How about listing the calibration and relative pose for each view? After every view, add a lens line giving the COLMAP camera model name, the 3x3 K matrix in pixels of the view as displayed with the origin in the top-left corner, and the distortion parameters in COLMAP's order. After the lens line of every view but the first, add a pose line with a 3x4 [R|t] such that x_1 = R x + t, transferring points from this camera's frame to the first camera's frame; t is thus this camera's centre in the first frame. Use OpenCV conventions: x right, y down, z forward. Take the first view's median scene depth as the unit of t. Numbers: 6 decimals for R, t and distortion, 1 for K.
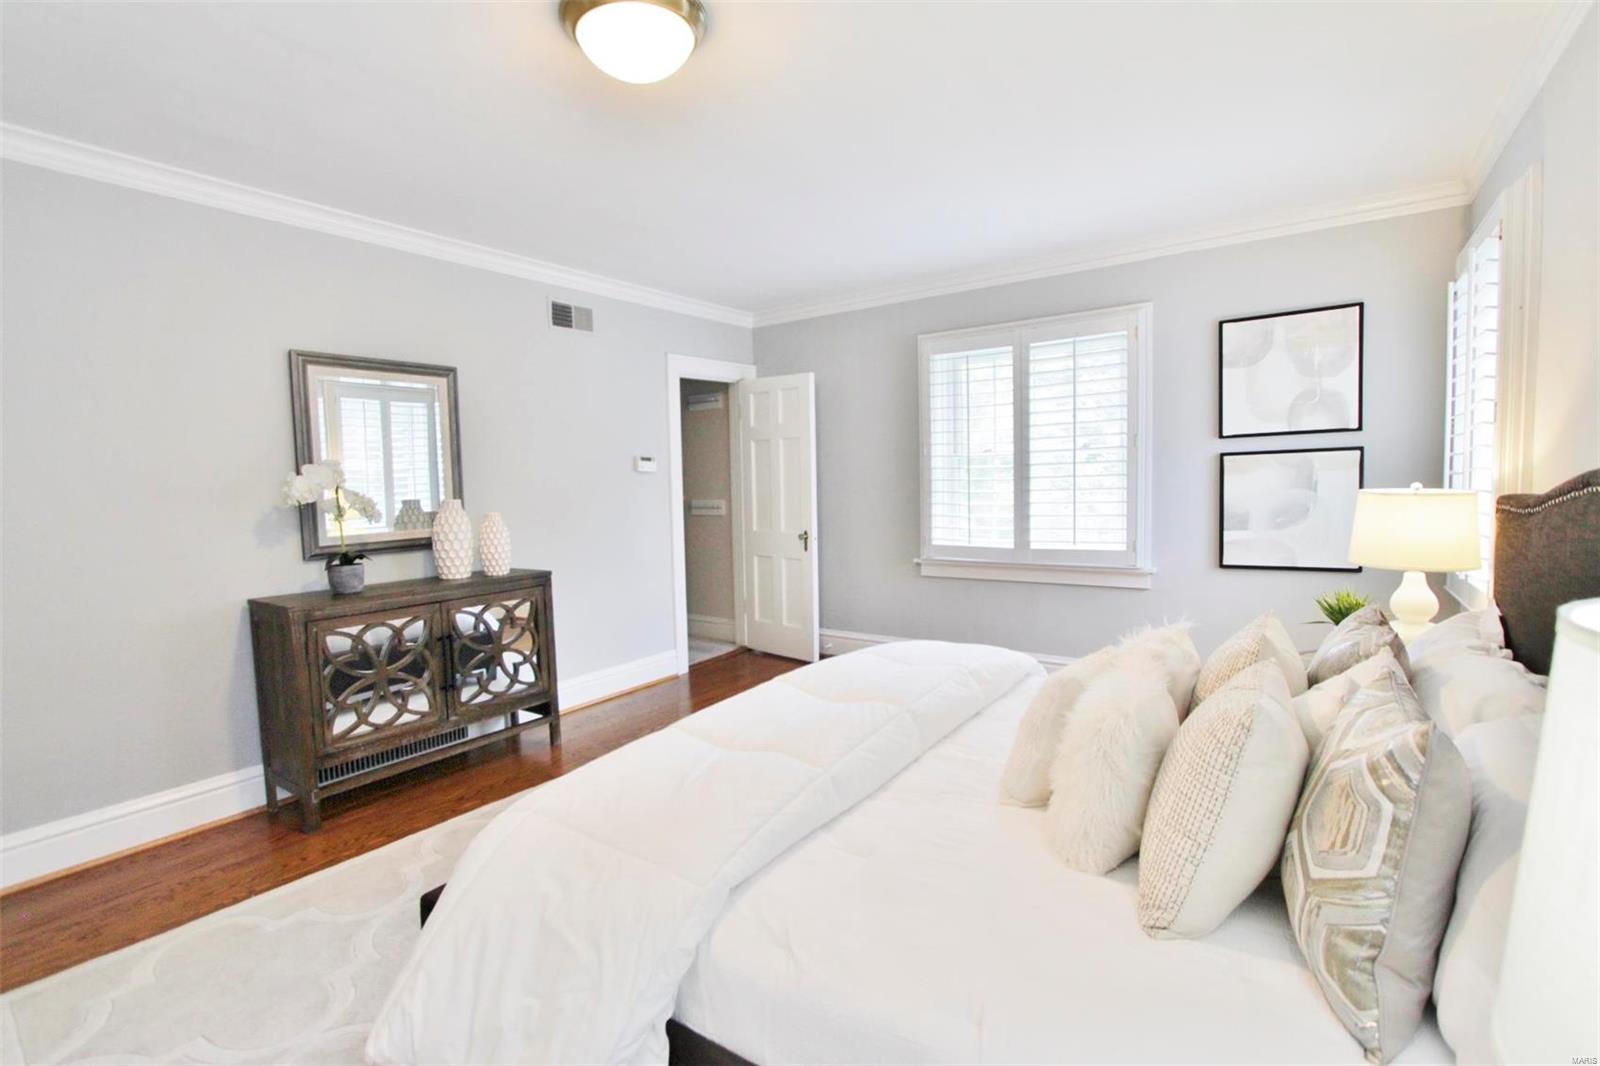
lens RADIAL K [[738.9, 0, 804.2], [0, 738.9, 526.7], [0, 0, 1]] dist [-0.021280, 0.004683]
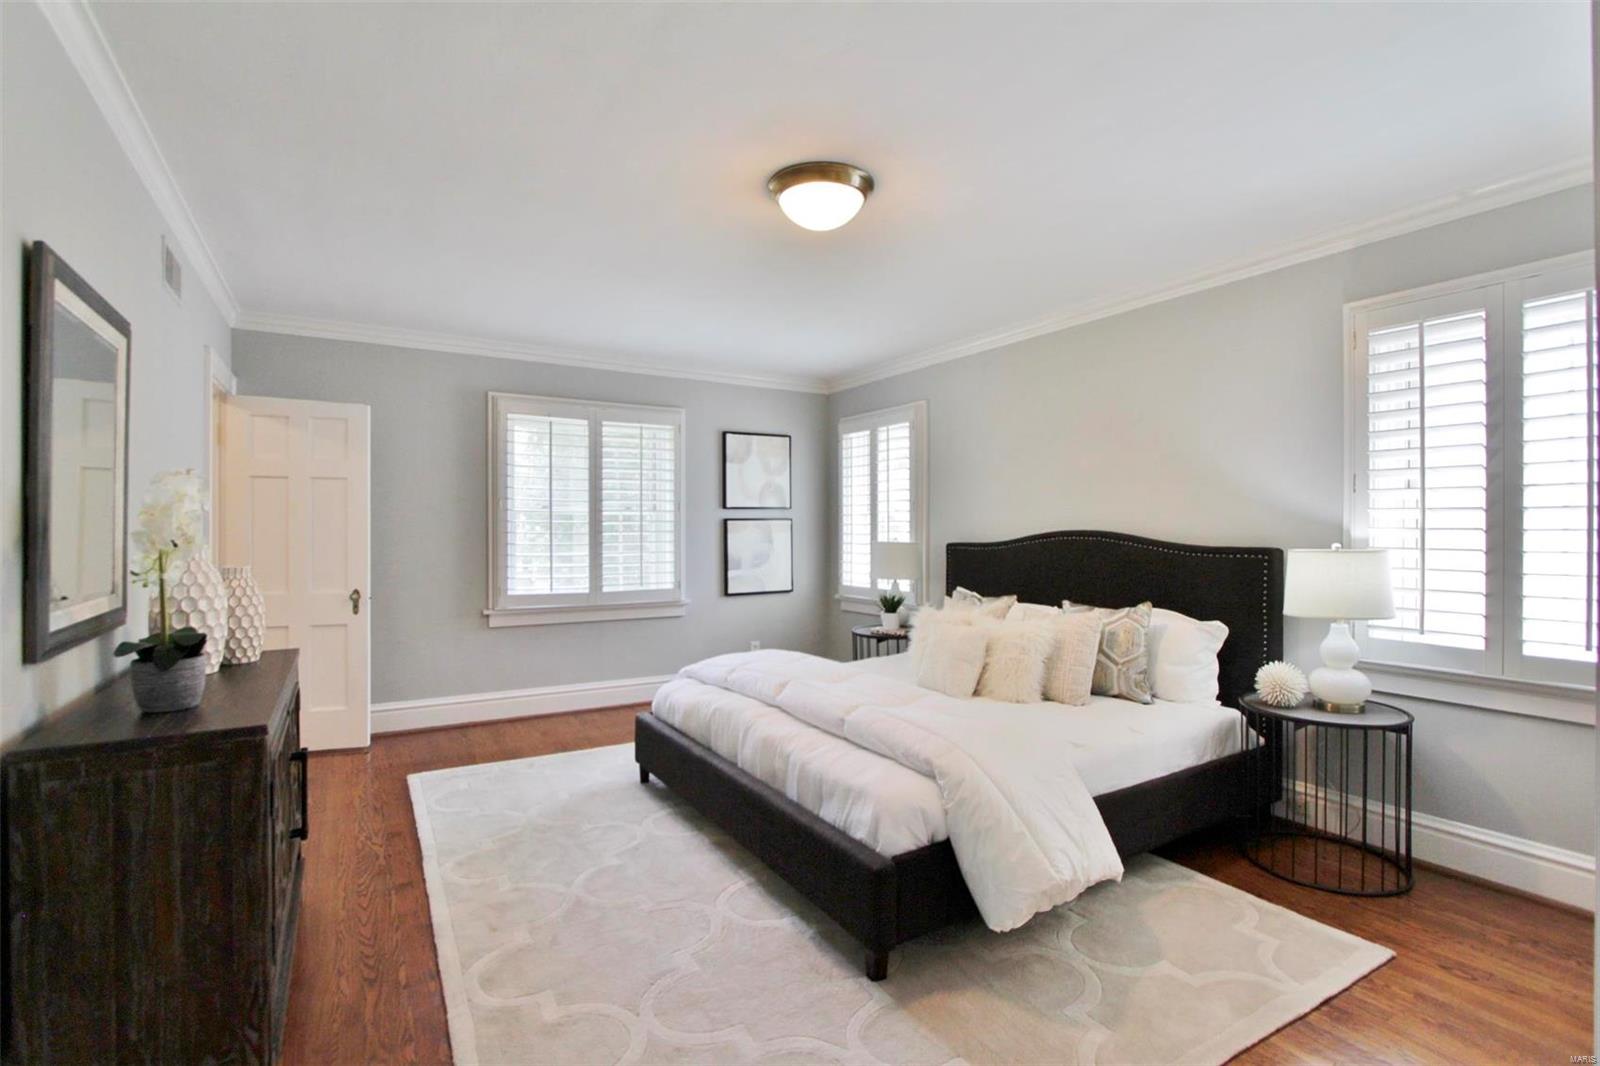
lens RADIAL K [[738.9, 0, 792.9], [0, 738.9, 534.8], [0, 0, 1]] dist [-0.021280, 0.004683]
pose [[0.404186, 0.021346, 0.914428, -0.670674], [0.047857, 0.997865, -0.044447, 0.005426], [-0.913424, 0.061726, 0.402301, 0.243549]]
